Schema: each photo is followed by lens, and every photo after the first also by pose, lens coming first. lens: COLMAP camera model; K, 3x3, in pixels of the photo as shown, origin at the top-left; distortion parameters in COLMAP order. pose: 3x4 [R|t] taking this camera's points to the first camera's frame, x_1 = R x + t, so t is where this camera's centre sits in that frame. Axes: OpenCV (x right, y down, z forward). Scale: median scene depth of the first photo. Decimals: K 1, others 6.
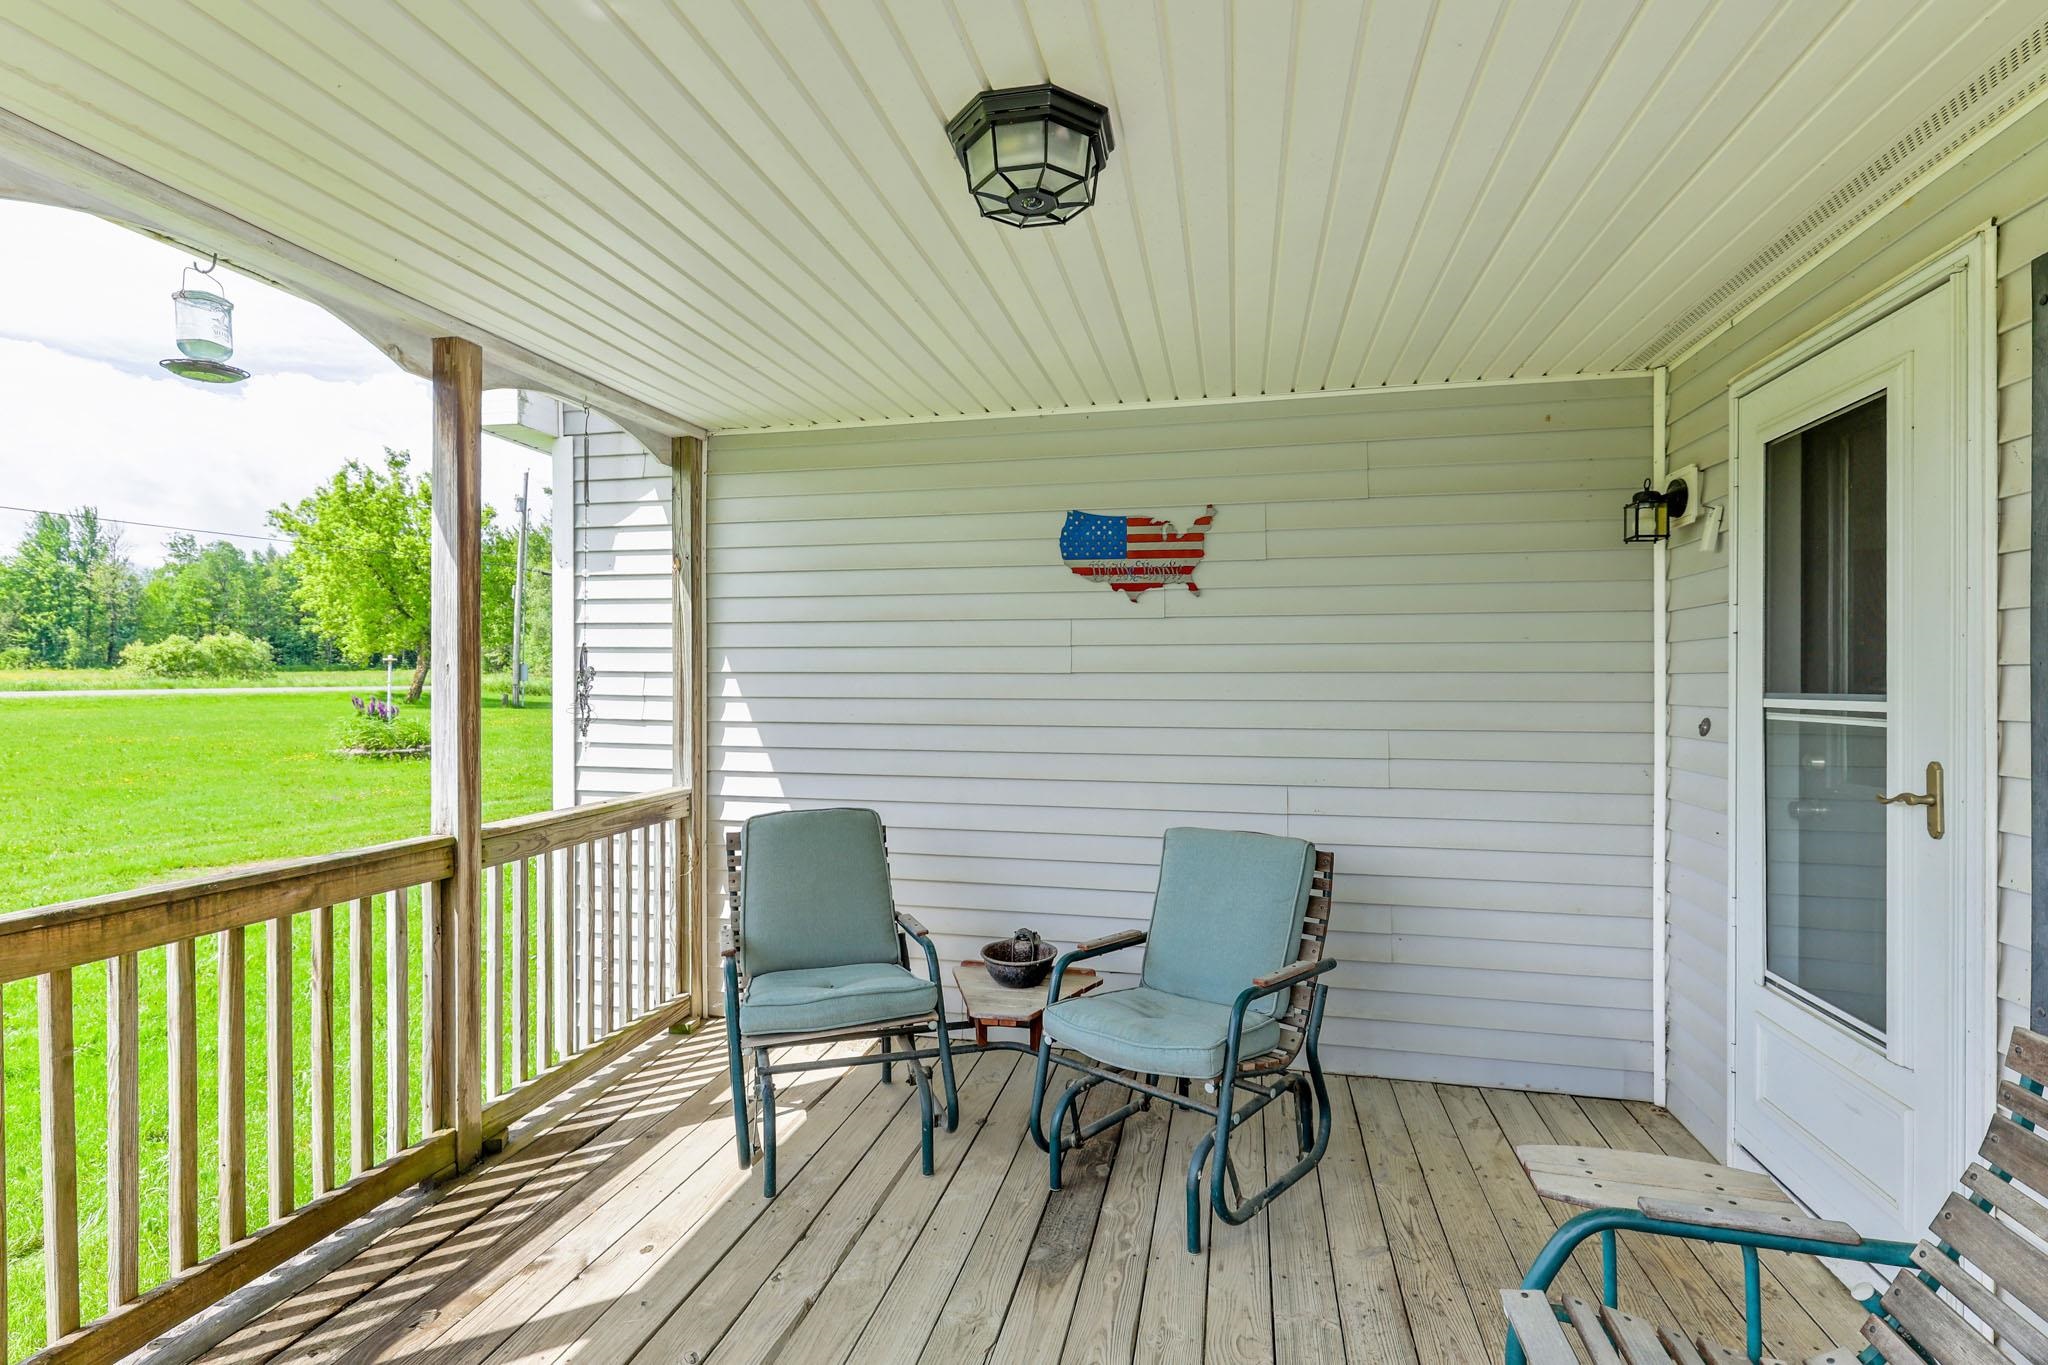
lens RADIAL K [[945.6, 0, 1024.0], [0, 945.6, 682.5], [0, 0, 1]] dist [0.000354, 0.000063]
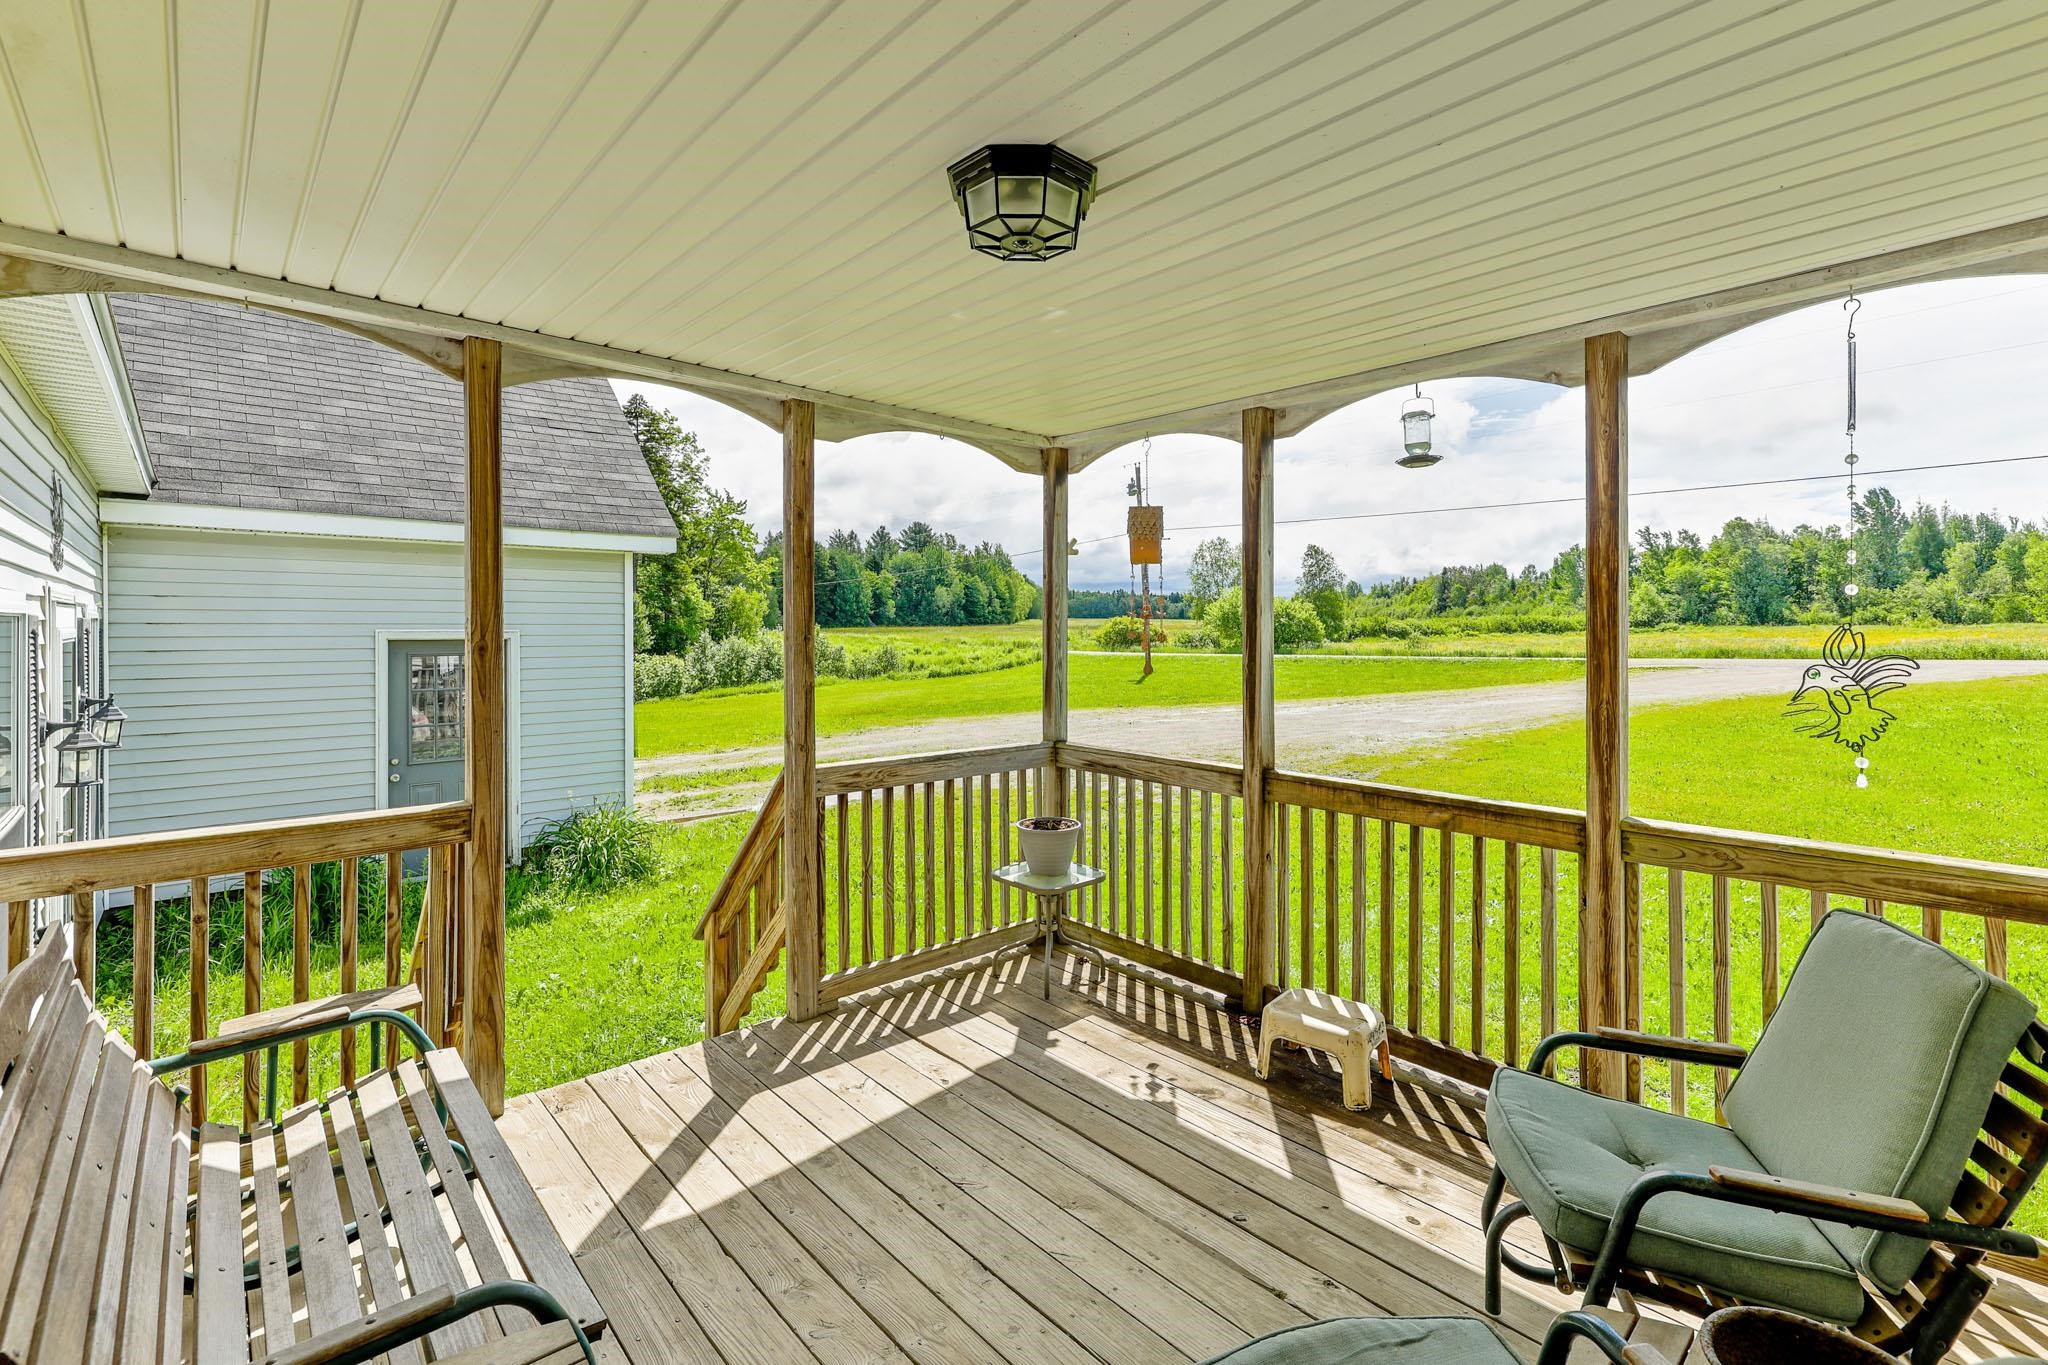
lens RADIAL K [[928.8, 0, 1025.9], [0, 928.8, 629.6], [0, 0, 1]] dist [-0.000301, -0.000026]
pose [[-0.581732, 0.003242, -0.813374, 0.705399], [-0.000197, 0.999991, 0.004127, -0.056620], [0.813380, 0.002561, -0.581726, 1.294986]]
